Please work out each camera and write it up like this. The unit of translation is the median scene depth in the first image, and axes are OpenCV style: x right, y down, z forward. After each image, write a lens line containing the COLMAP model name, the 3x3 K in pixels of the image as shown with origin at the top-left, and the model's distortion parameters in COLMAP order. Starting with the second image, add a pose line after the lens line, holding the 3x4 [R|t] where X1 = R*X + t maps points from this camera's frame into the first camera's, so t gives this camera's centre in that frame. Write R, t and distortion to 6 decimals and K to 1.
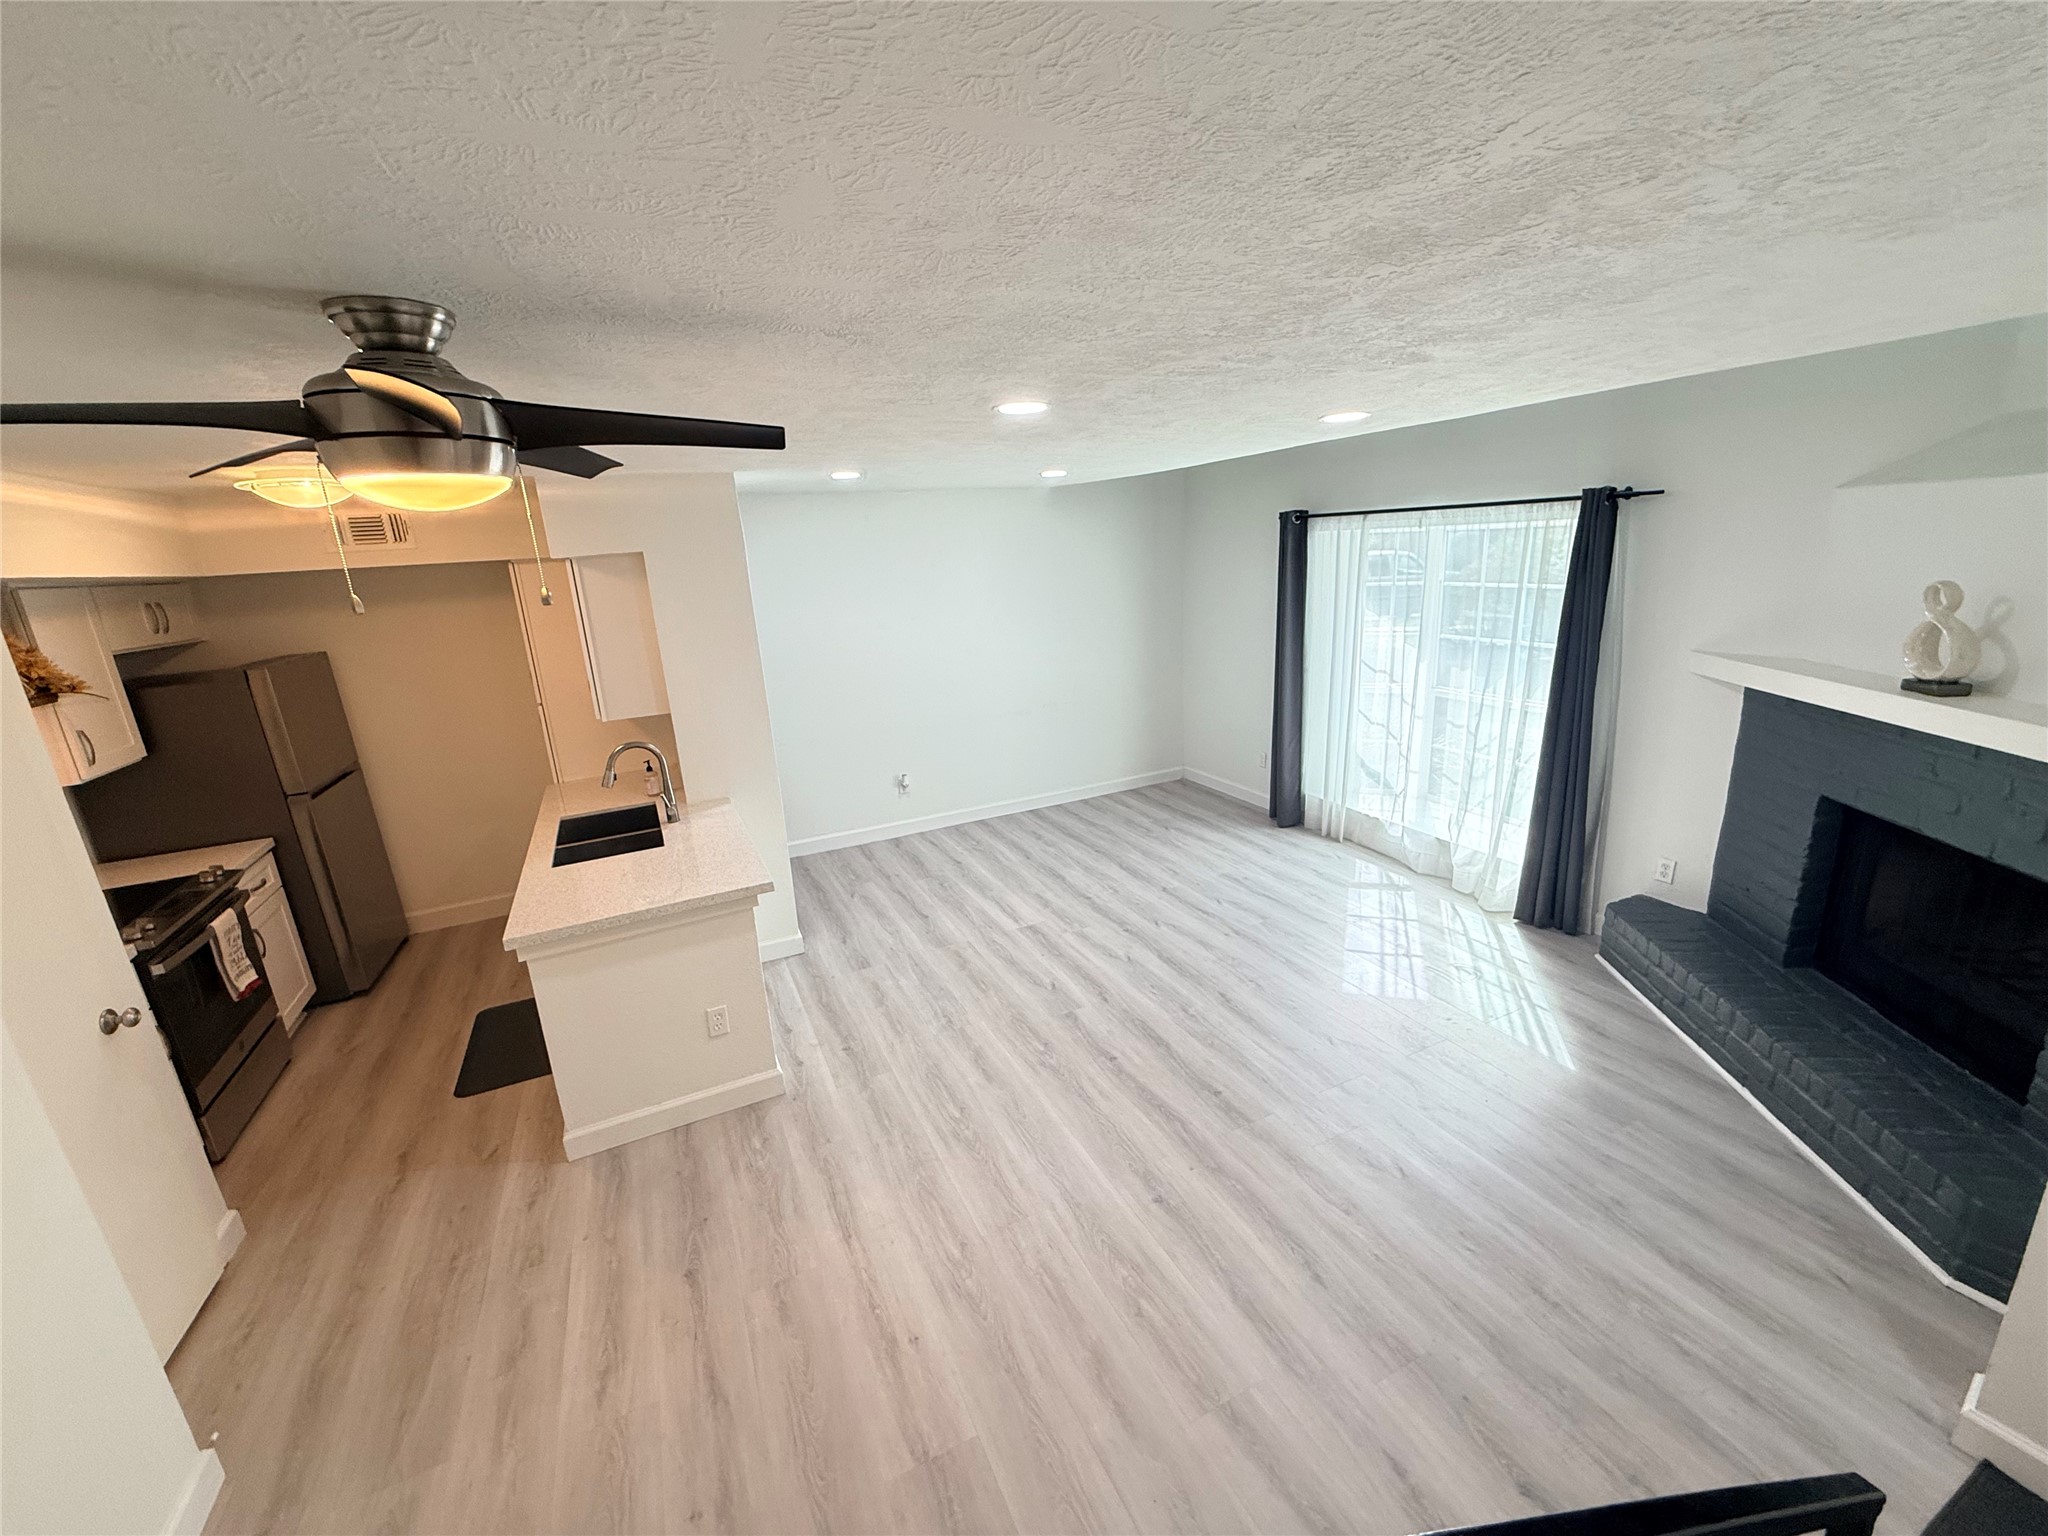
lens RADIAL K [[817.5, 0, 1018.6], [0, 817.5, 767.1], [0, 0, 1]] dist [-0.000184, 0.000230]
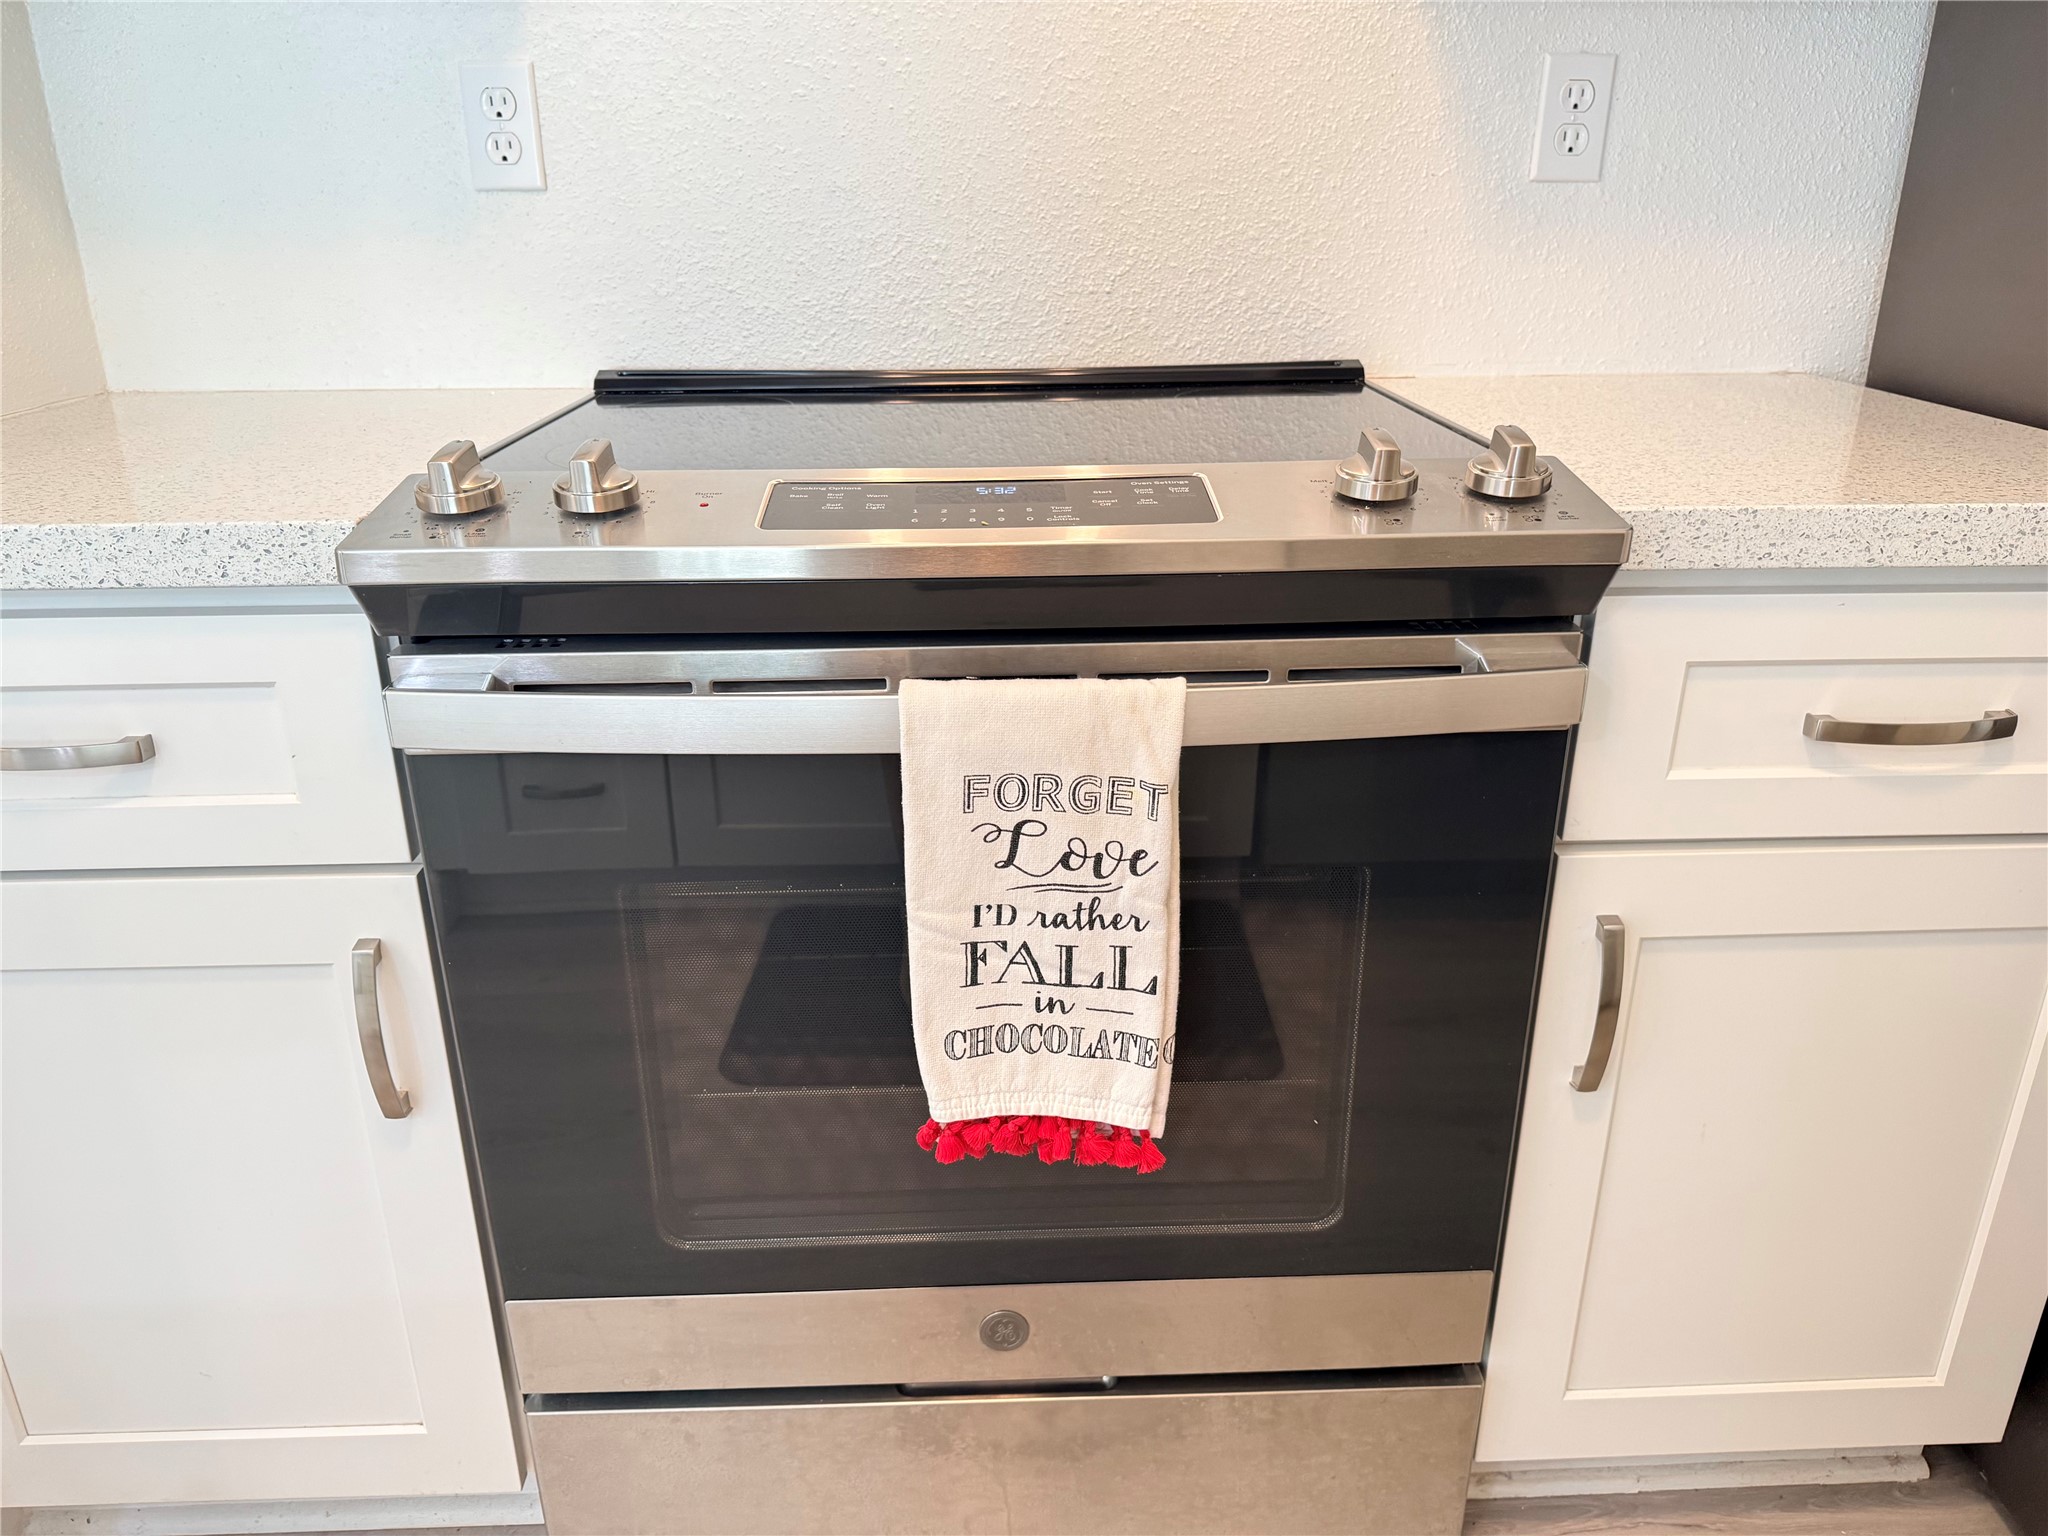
lens RADIAL K [[1451.1, 0, 1029.8], [0, 1451.1, 764.0], [0, 0, 1]] dist [0.070051, -0.128792]
pose [[-0.389073, 0.397417, -0.831073, -0.654623], [-0.221662, 0.835262, 0.503193, 0.053610], [0.894141, 0.379996, -0.236886, 0.938716]]
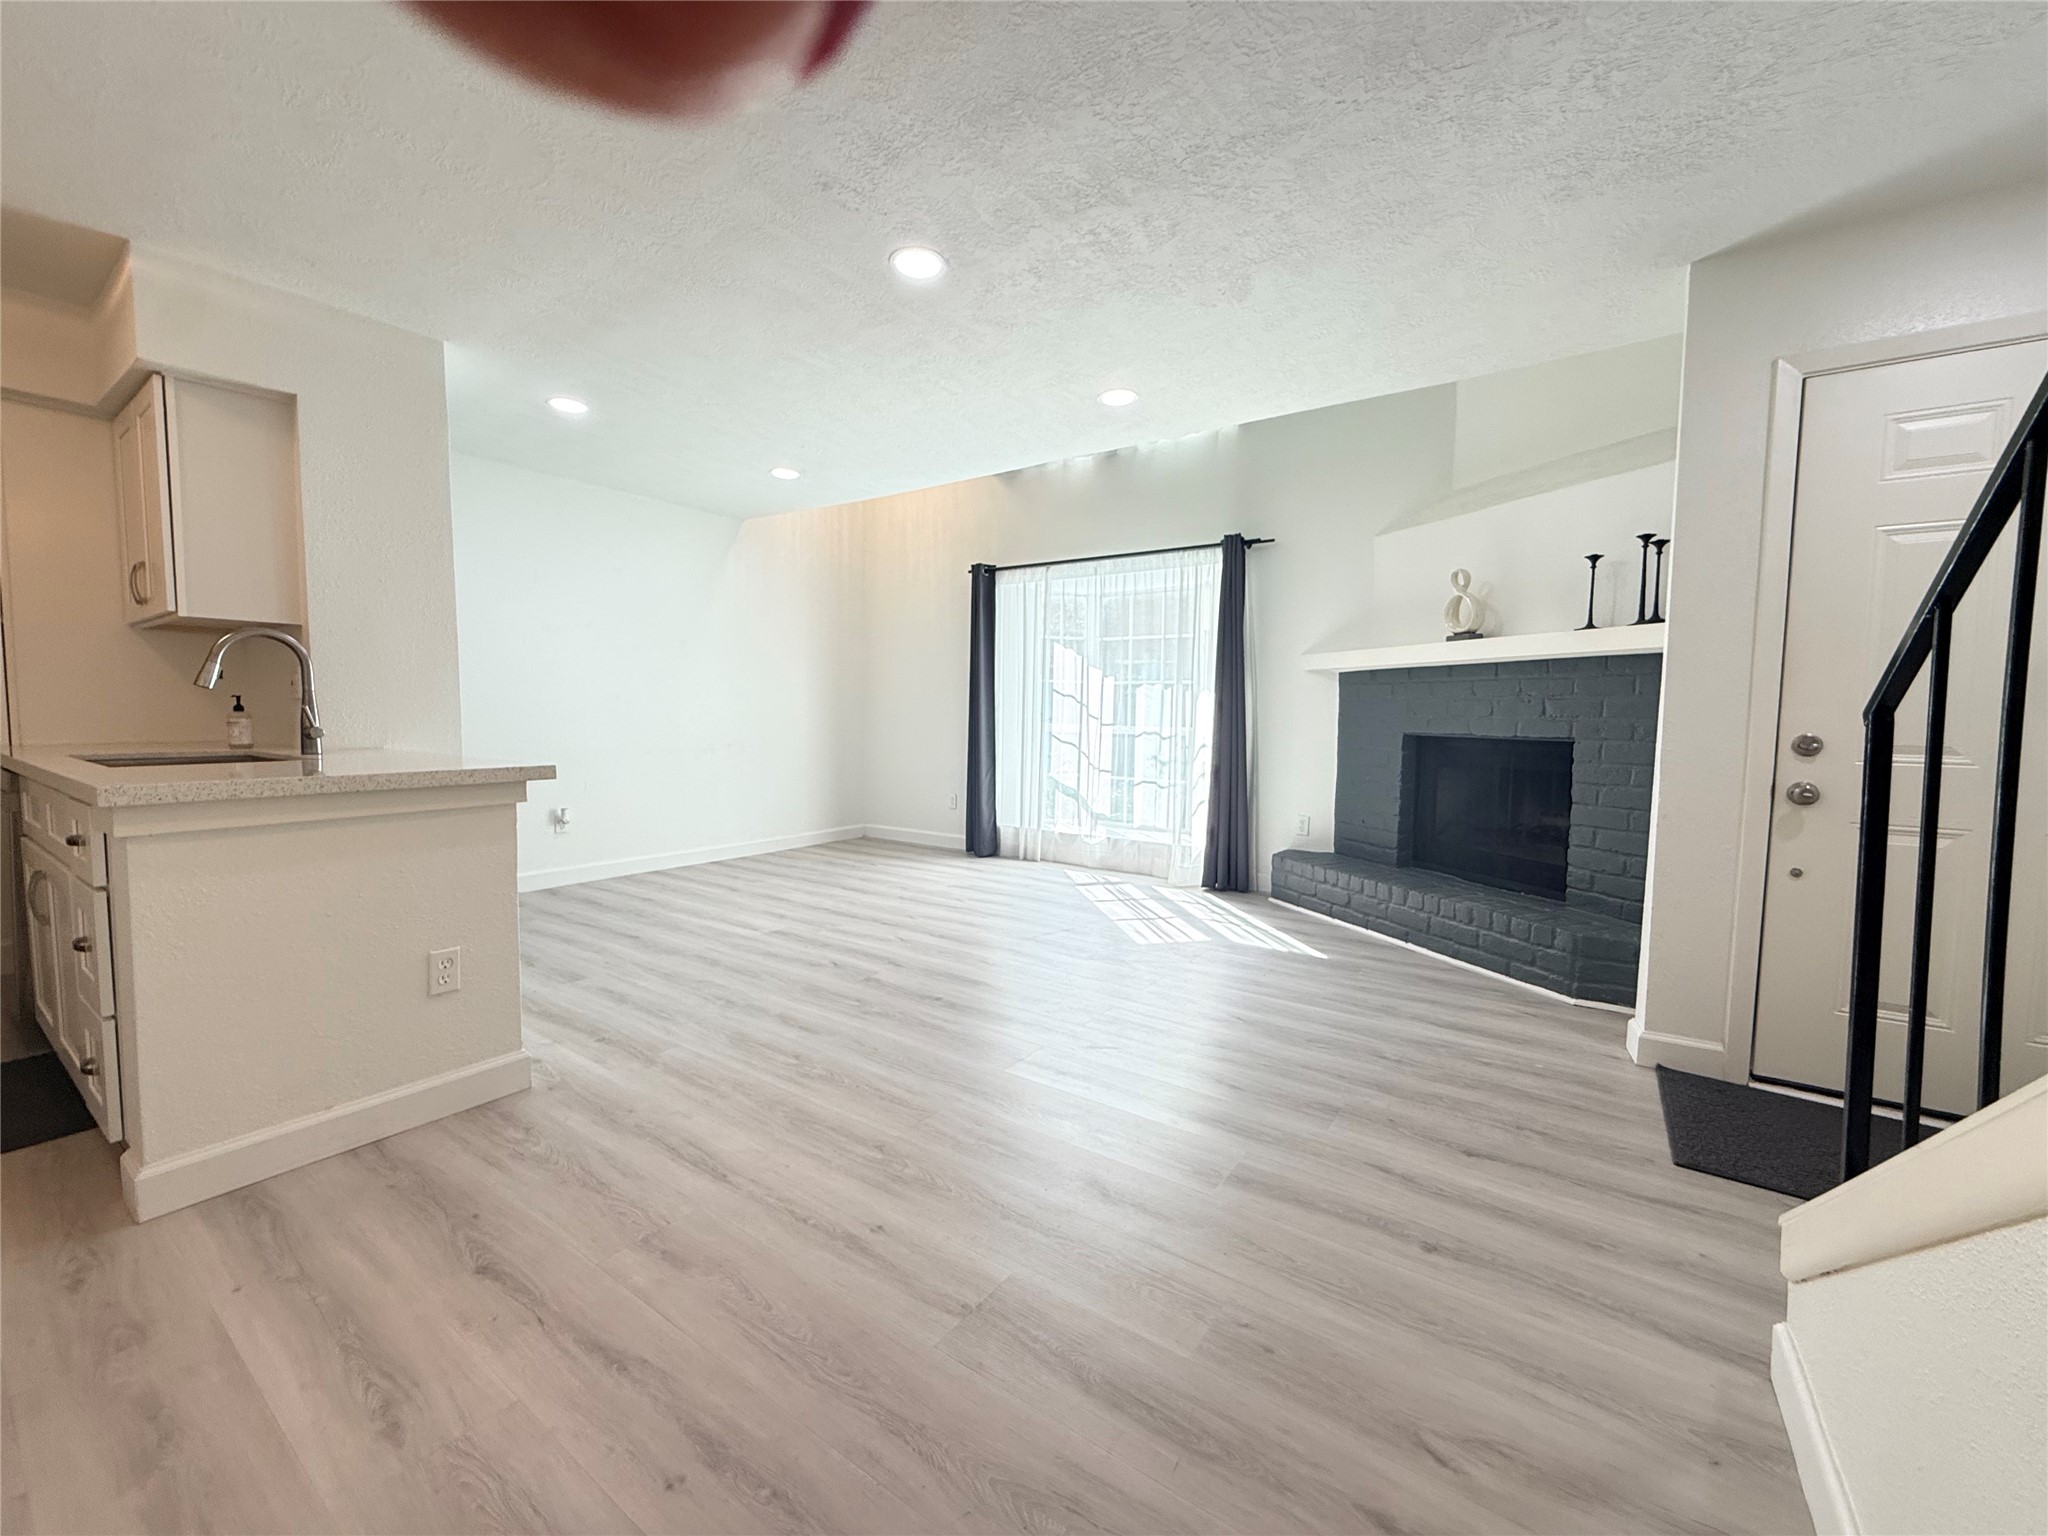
lens RADIAL K [[817.5, 0, 1018.6], [0, 817.5, 767.1], [0, 0, 1]] dist [-0.000184, 0.000230]
pose [[0.868942, 0.030588, 0.493968, -0.249455], [0.073426, 0.979075, -0.189792, 0.263137], [-0.489437, 0.201189, 0.848513, 0.116663]]
